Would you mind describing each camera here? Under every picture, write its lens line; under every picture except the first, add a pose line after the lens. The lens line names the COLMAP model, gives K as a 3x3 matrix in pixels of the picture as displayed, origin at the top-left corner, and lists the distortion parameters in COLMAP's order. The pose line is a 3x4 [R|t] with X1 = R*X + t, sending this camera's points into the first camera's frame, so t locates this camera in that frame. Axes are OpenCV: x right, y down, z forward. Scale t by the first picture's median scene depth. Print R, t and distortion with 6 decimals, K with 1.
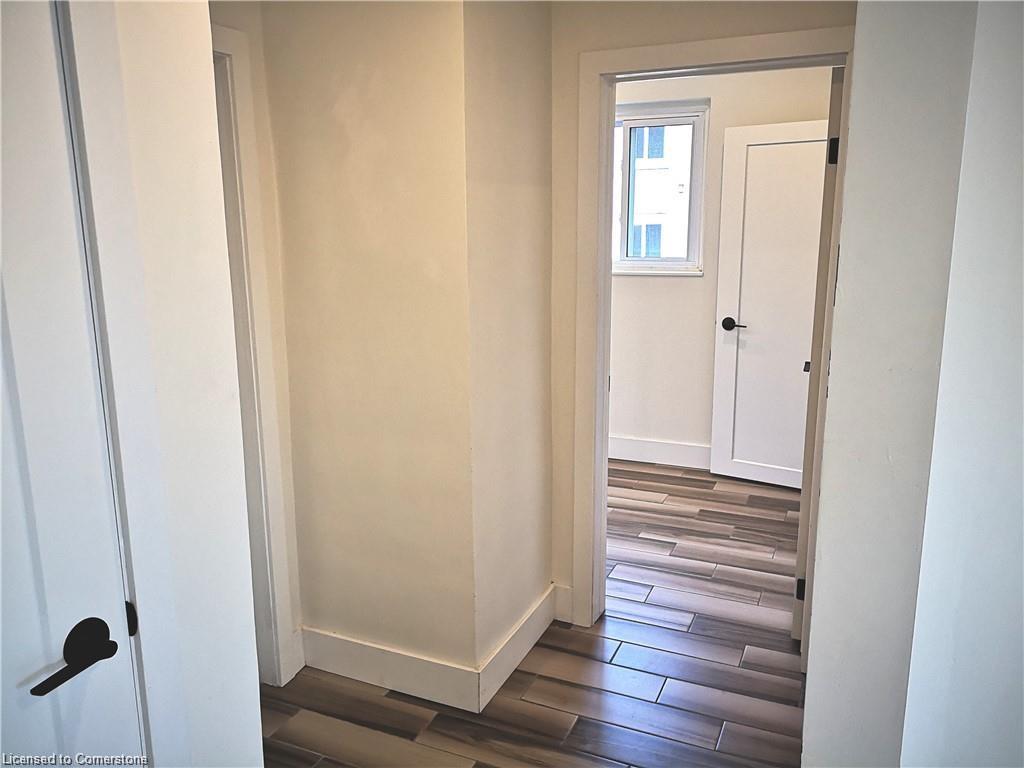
lens RADIAL K [[795.3, 0, 512.0], [0, 795.3, 384.0], [0, 0, 1]] dist [0.060149, -0.061008]
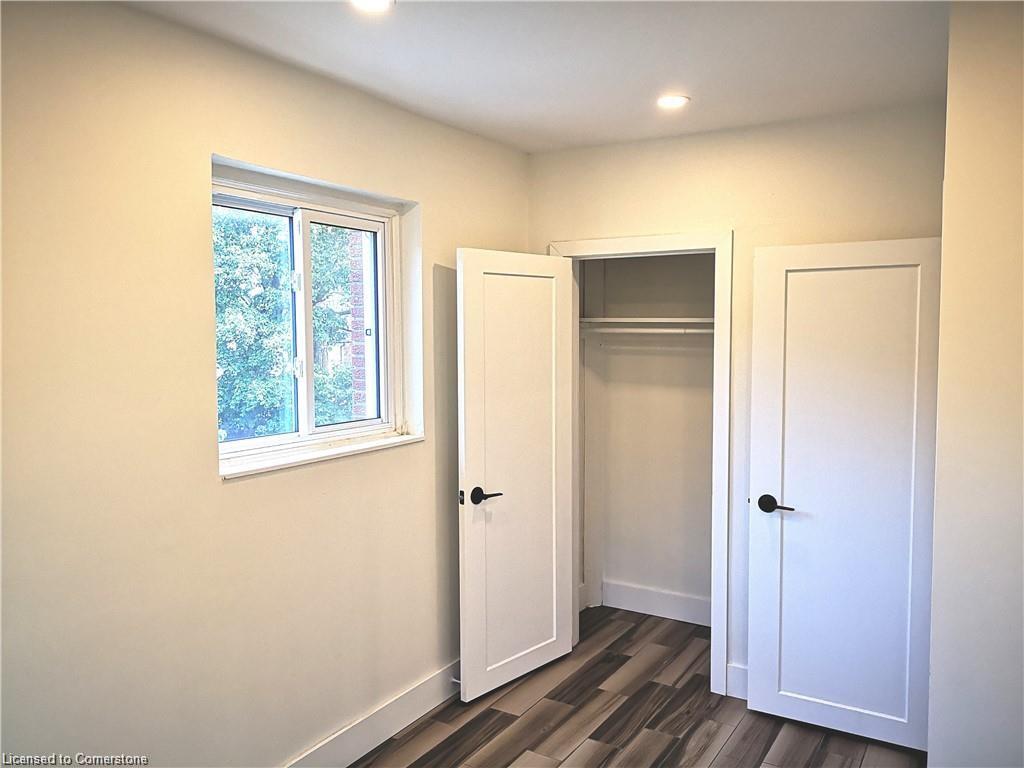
lens RADIAL K [[795.3, 0, 512.0], [0, 795.3, 384.0], [0, 0, 1]] dist [0.060149, -0.061008]
pose [[0.121902, -0.048633, 0.991350, -0.509138], [0.208779, 0.977709, 0.022291, -0.200550], [-0.970336, 0.204256, 0.129338, 0.945496]]
